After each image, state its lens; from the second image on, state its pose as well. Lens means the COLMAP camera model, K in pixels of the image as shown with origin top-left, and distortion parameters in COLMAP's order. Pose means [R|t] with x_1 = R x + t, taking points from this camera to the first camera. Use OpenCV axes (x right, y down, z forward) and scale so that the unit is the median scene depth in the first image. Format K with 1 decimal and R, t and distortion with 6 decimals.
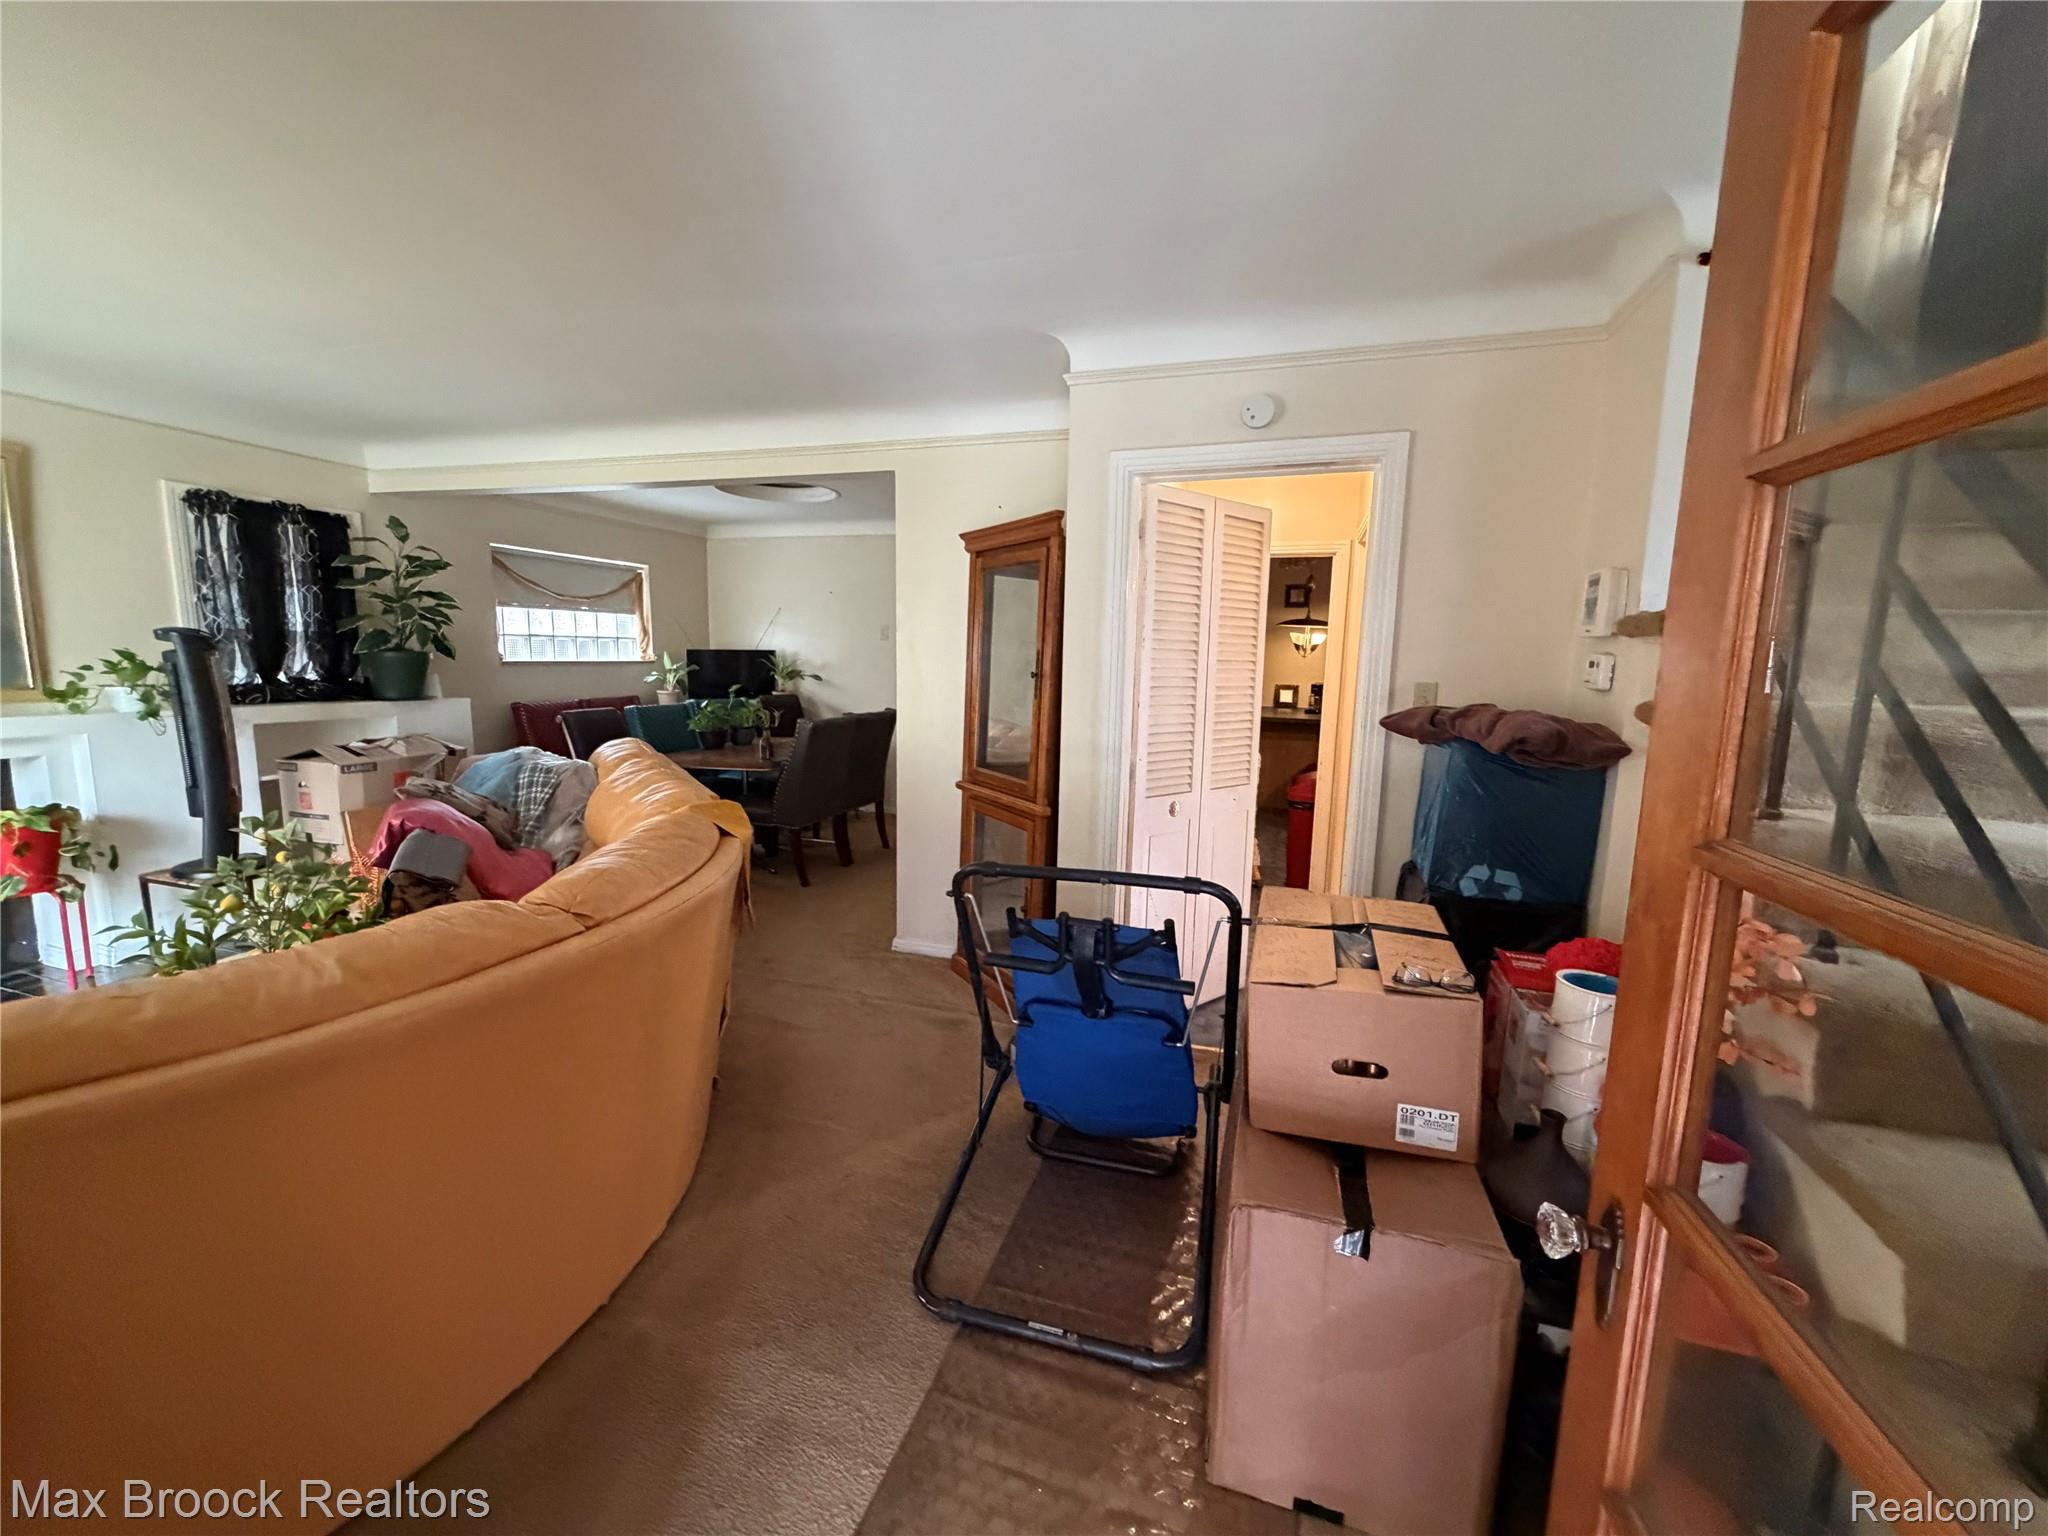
lens RADIAL K [[822.3, 0, 1013.0], [0, 822.3, 776.1], [0, 0, 1]] dist [0.001318, 0.000145]
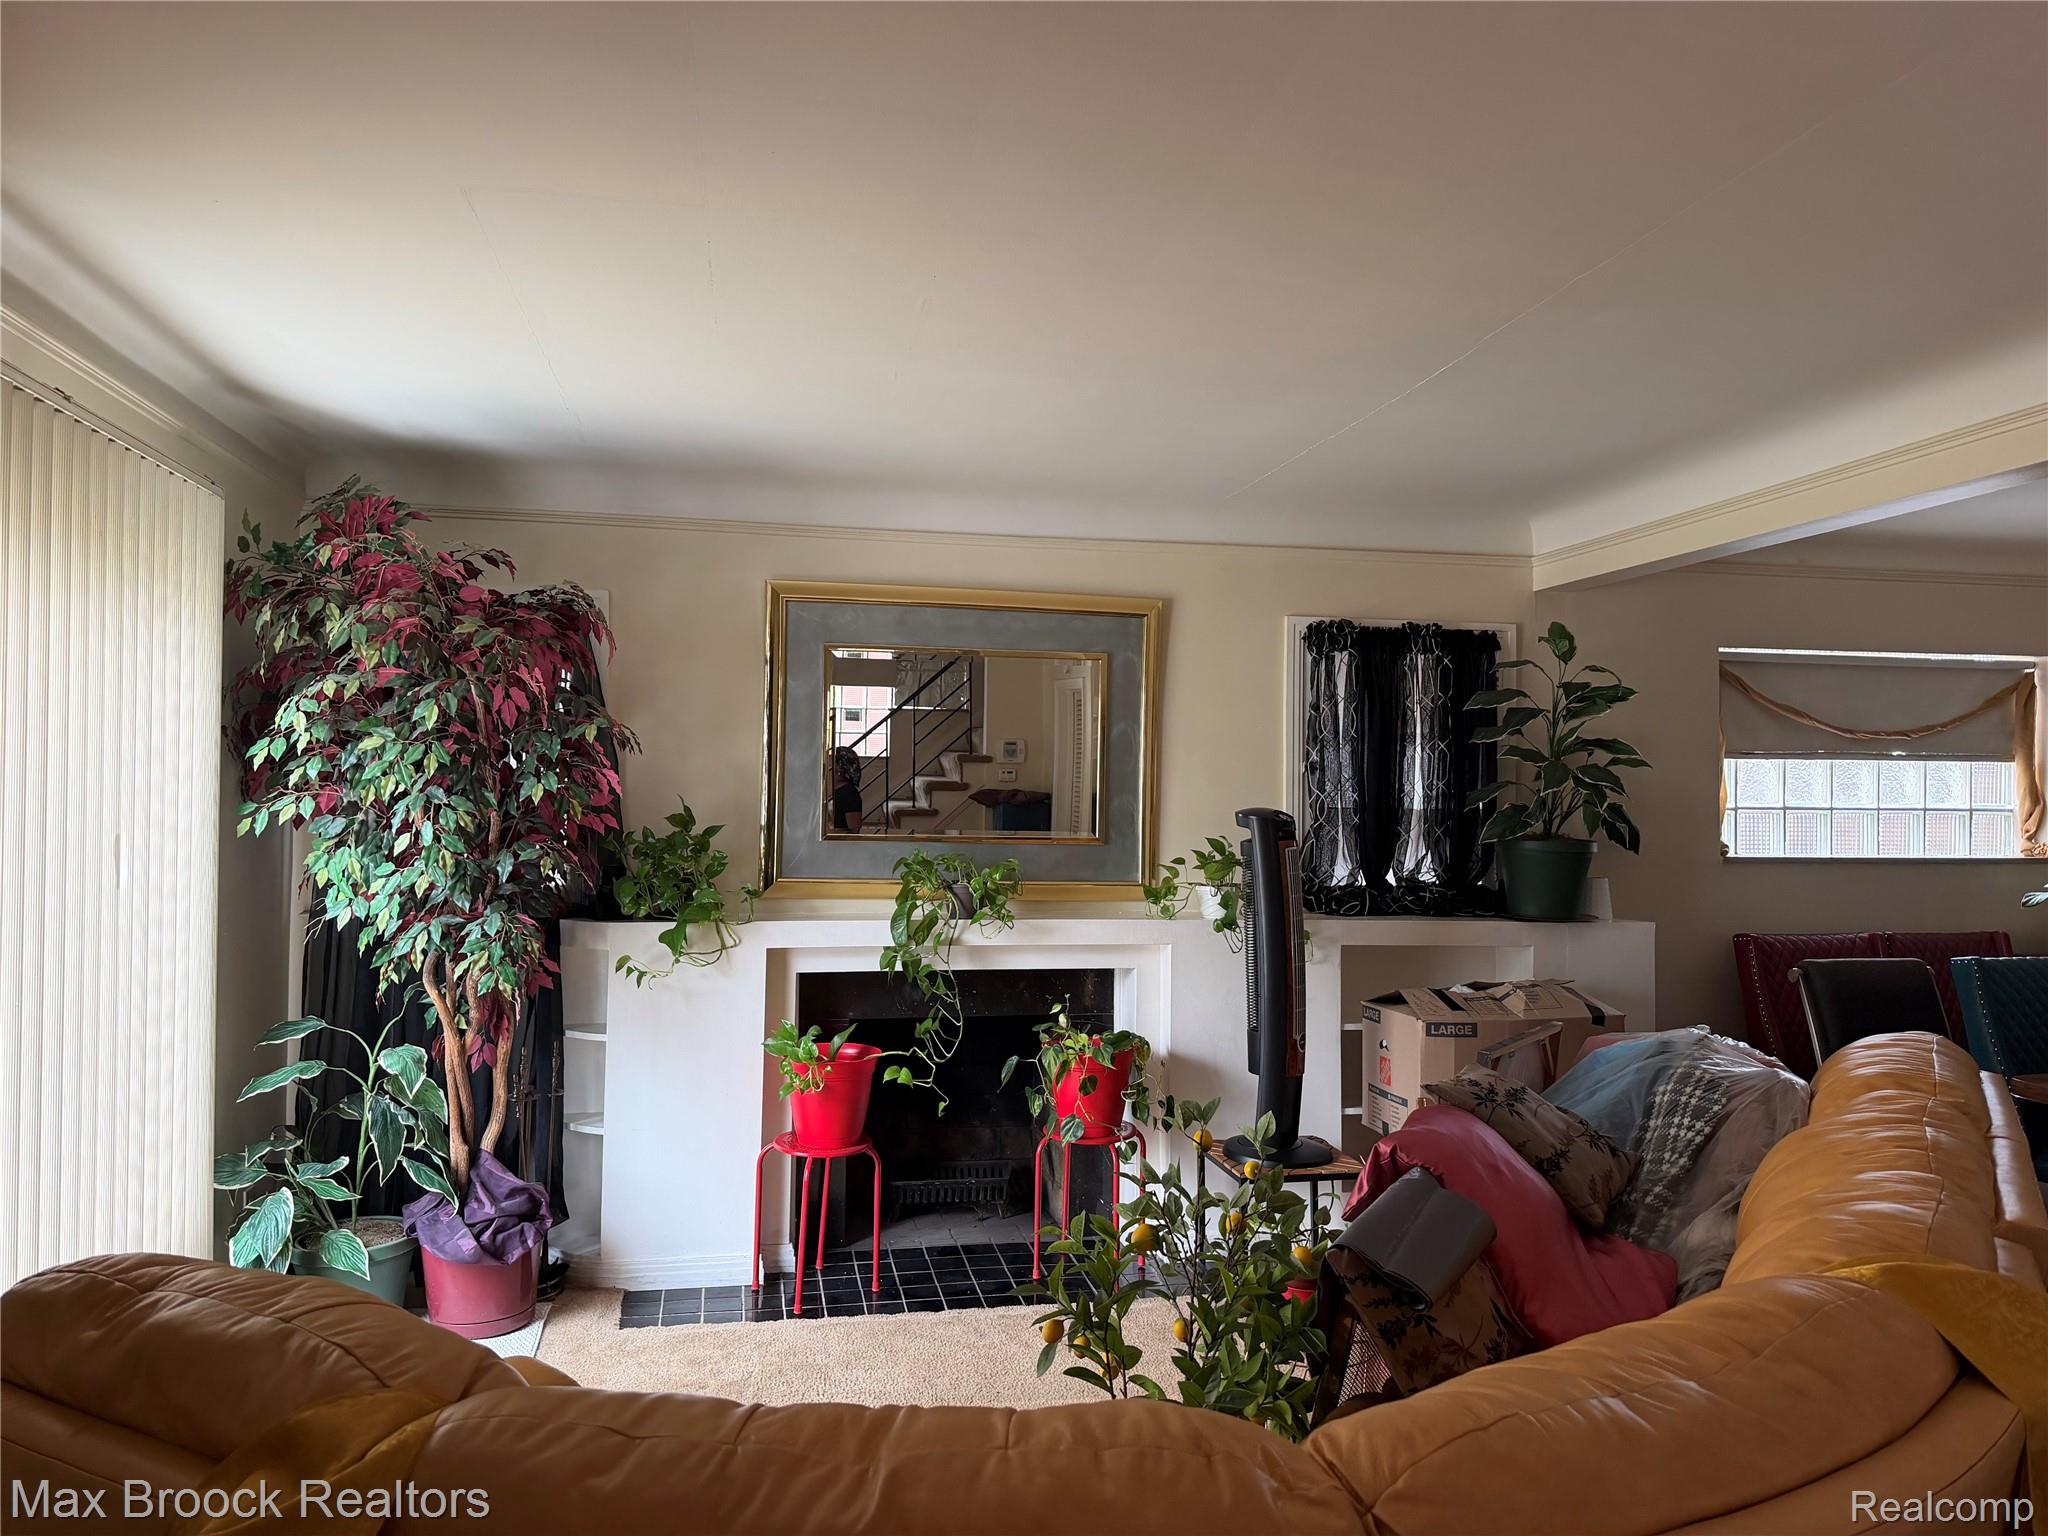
lens RADIAL K [[1445.6, 0, 973.0], [0, 1445.6, 776.0], [0, 0, 1]] dist [0.032219, -0.051712]
pose [[0.465602, -0.033744, -0.884351, 0.002917], [-0.132292, 0.985391, -0.107250, -0.030471], [0.875050, 0.166929, 0.454336, 0.153355]]
